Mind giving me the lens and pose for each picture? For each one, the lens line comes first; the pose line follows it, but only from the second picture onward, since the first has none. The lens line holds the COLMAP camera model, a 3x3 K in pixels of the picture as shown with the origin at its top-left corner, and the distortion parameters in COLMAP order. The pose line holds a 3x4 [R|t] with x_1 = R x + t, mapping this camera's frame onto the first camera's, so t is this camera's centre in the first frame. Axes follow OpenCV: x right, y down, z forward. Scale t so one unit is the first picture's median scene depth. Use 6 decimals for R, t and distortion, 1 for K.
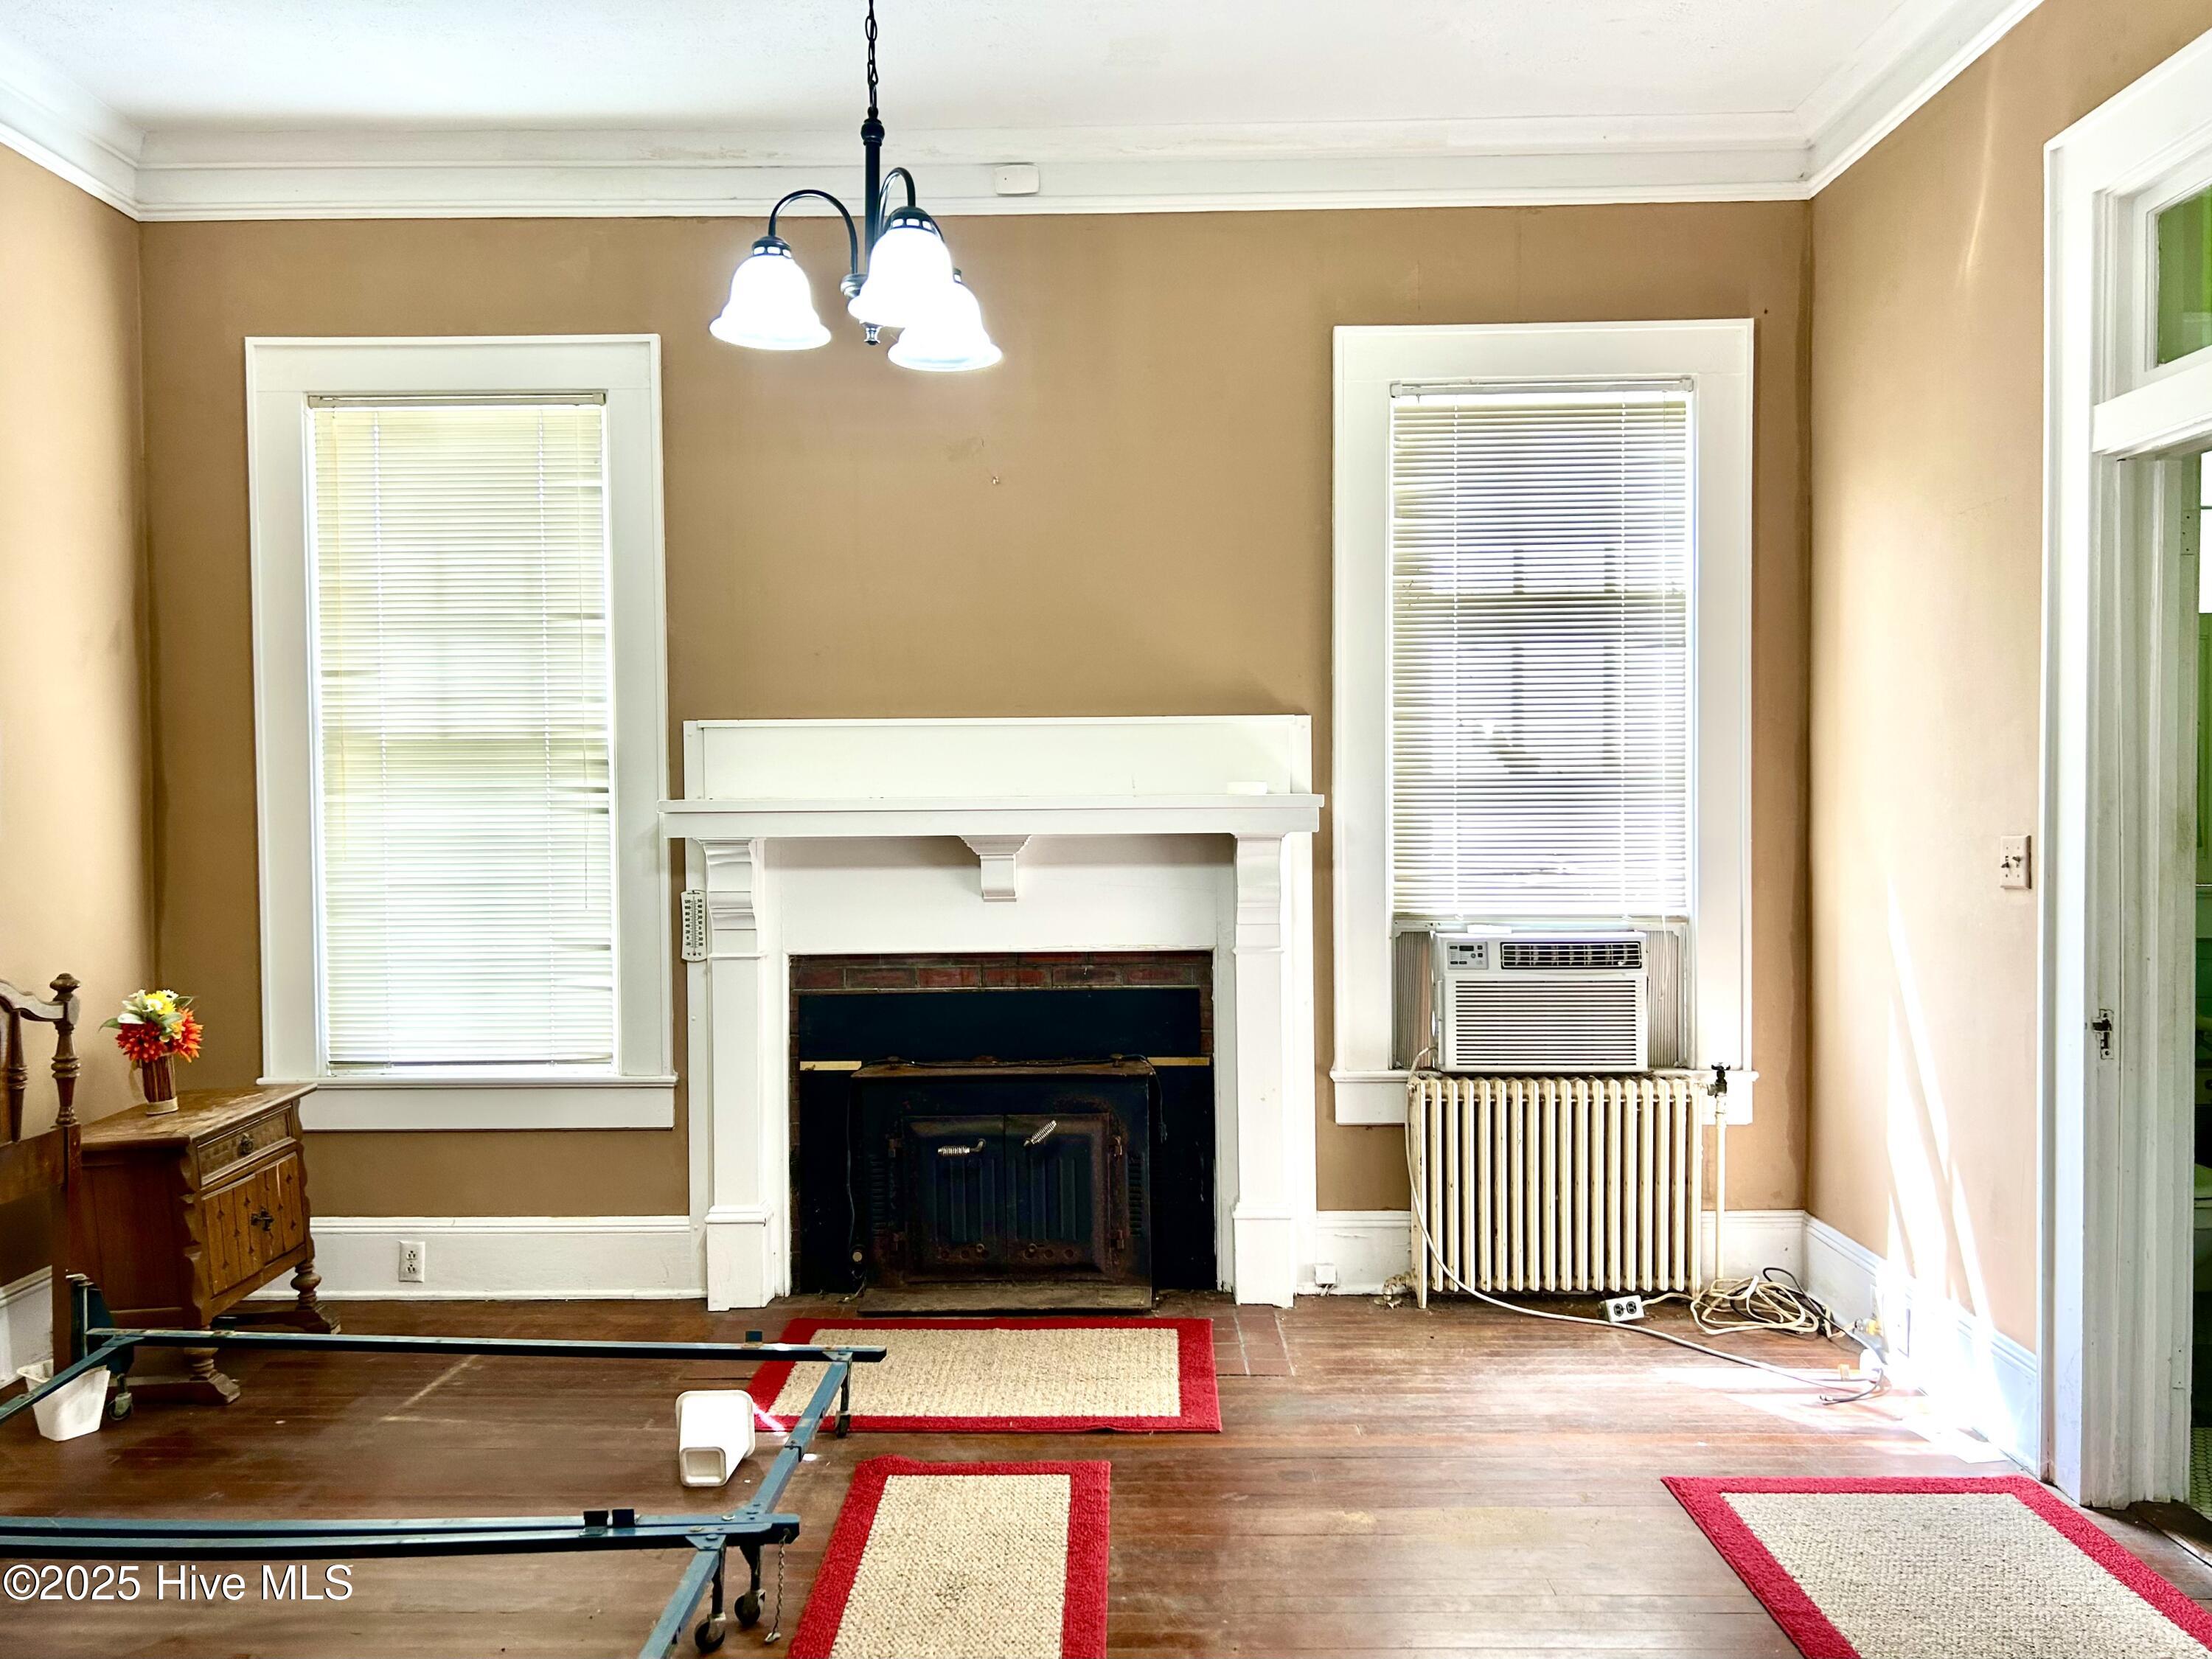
lens RADIAL K [[1654.9, 0, 1106.0], [0, 1654.9, 829.5], [0, 0, 1]] dist [0.008430, 0.001830]
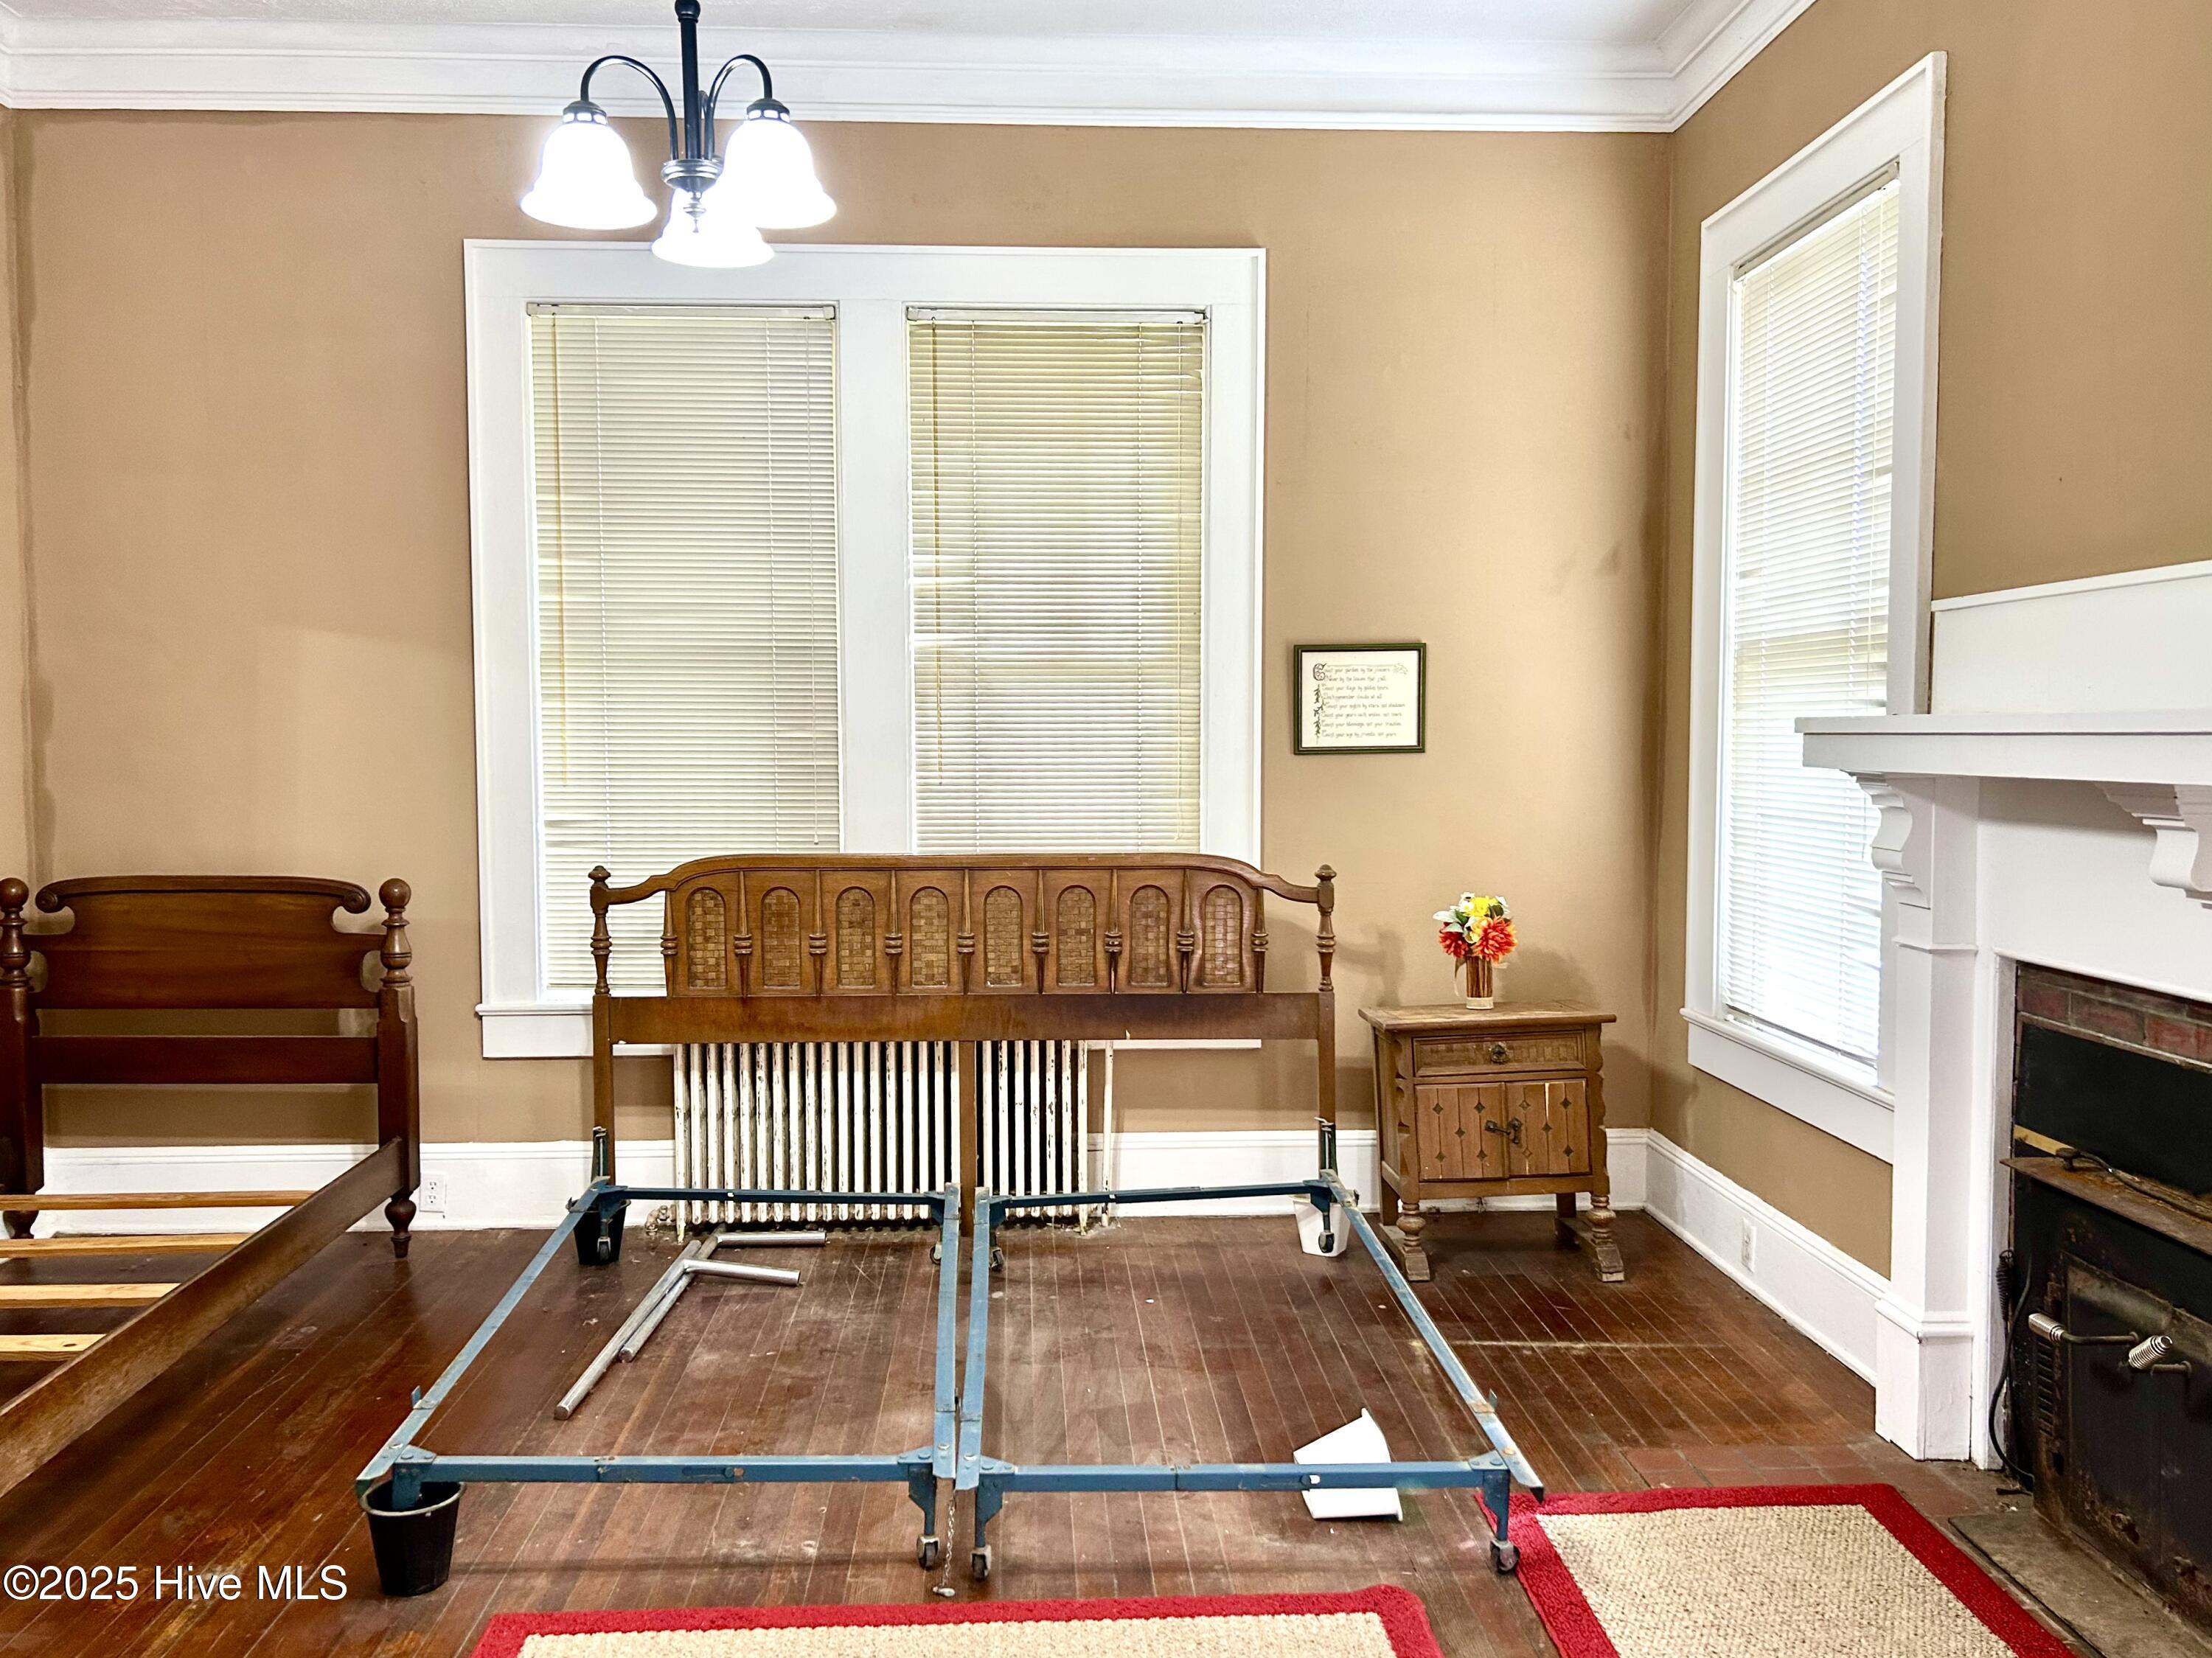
lens RADIAL K [[1728.3, 0, 1106.0], [0, 1728.3, 829.0], [0, 0, 1]] dist [0.006140, 0.002721]
pose [[0.059584, 0.060938, -0.996362, 0.458256], [-0.019642, 0.998013, 0.059864, -0.006348], [0.998030, 0.016004, 0.060663, 0.609807]]
